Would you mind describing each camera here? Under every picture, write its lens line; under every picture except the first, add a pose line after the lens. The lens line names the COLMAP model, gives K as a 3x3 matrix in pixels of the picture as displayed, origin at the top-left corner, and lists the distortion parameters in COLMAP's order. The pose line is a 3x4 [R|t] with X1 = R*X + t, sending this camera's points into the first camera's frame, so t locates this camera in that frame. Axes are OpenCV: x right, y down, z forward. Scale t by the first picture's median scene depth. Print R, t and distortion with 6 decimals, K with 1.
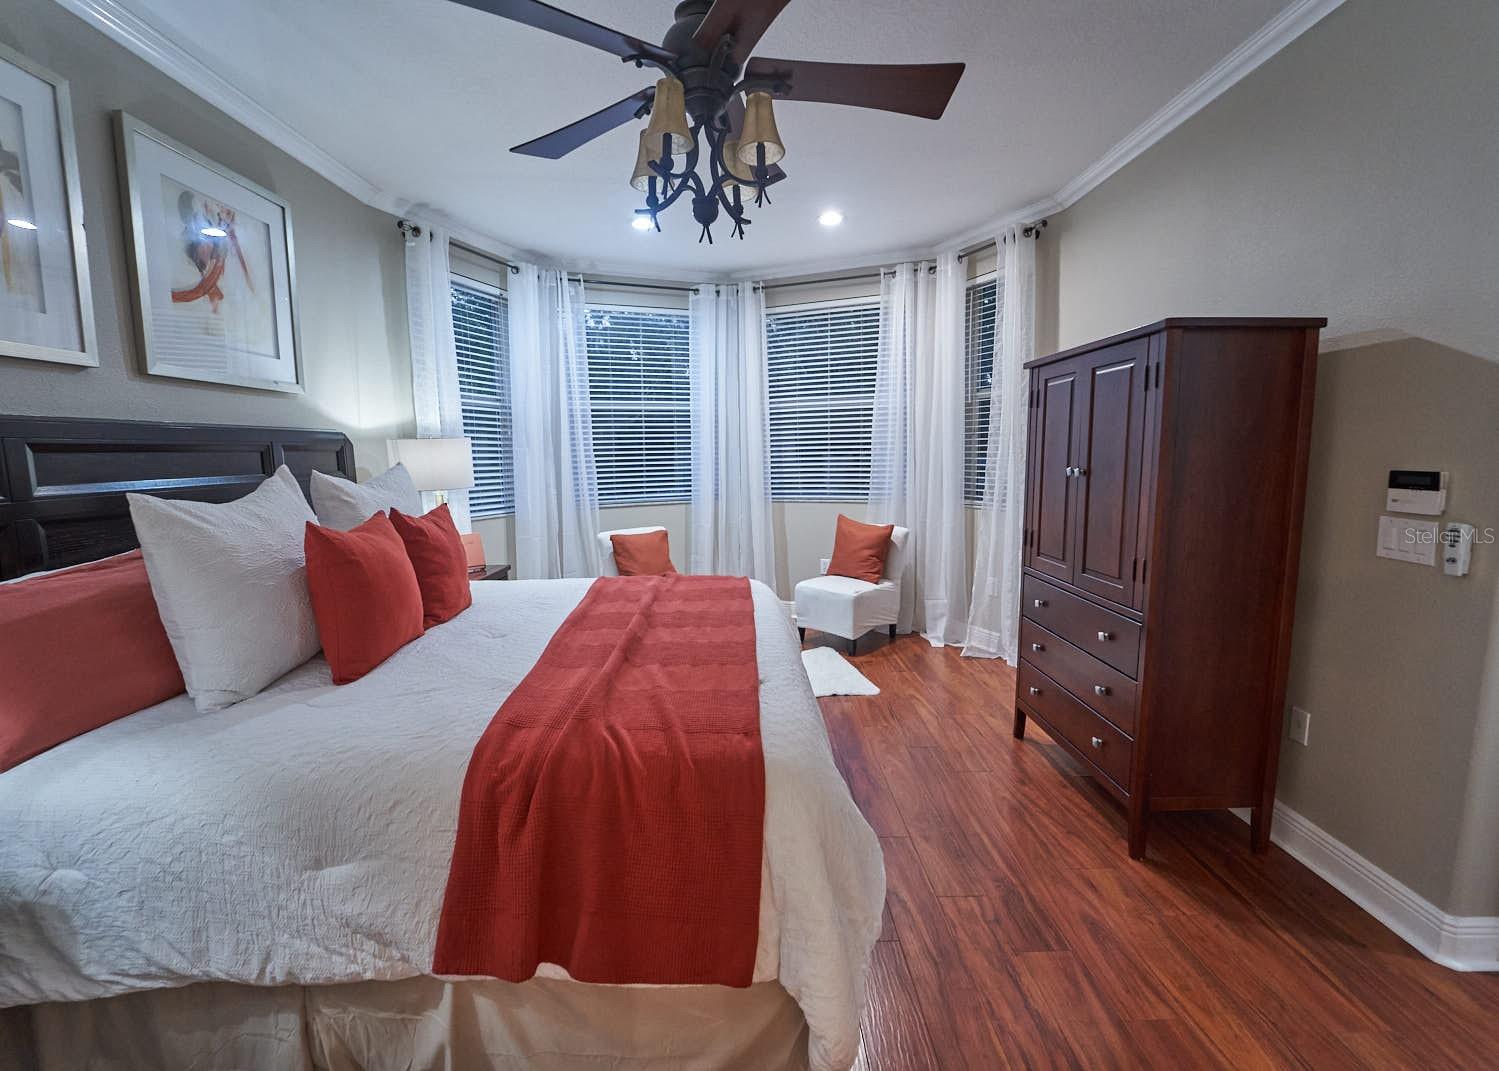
lens RADIAL K [[653.8, 0, 714.0], [0, 653.8, 543.7], [0, 0, 1]] dist [-0.022834, -0.000359]
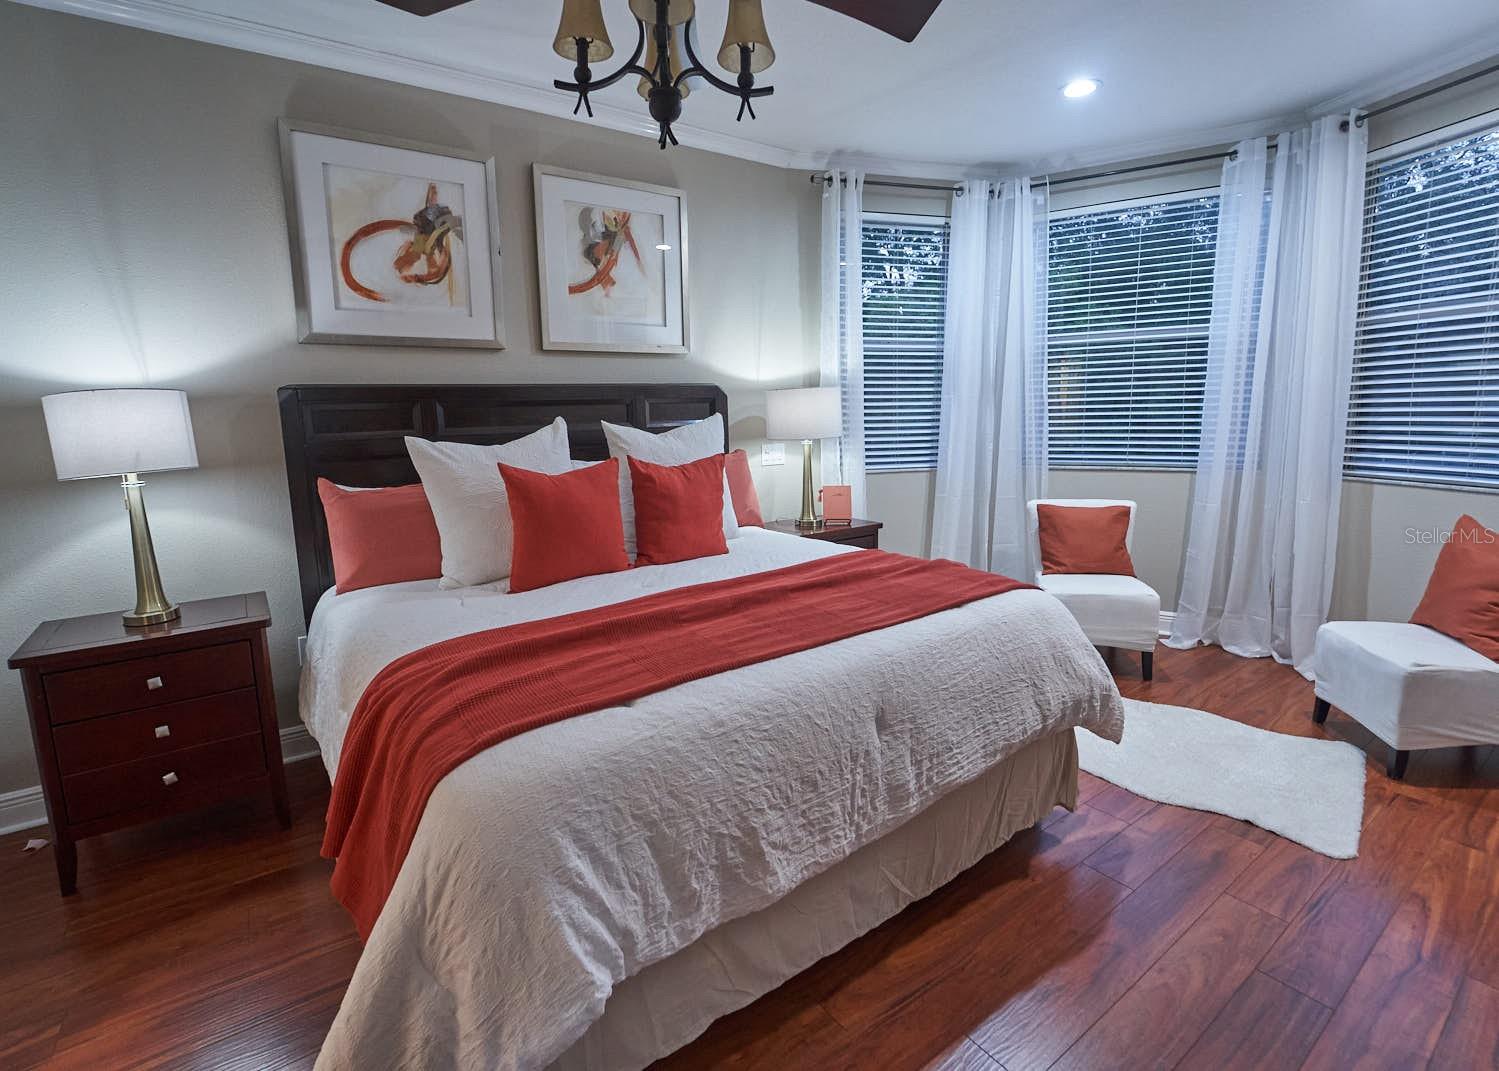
lens RADIAL K [[691.3, 0, 751.4], [0, 691.3, 504.0], [0, 0, 1]] dist [-0.021092, 0.000326]
pose [[0.594718, 0.114326, -0.795764, 0.373215], [-0.097508, 0.992787, 0.069760, -0.047440], [0.797999, 0.036106, 0.601576, 0.278601]]
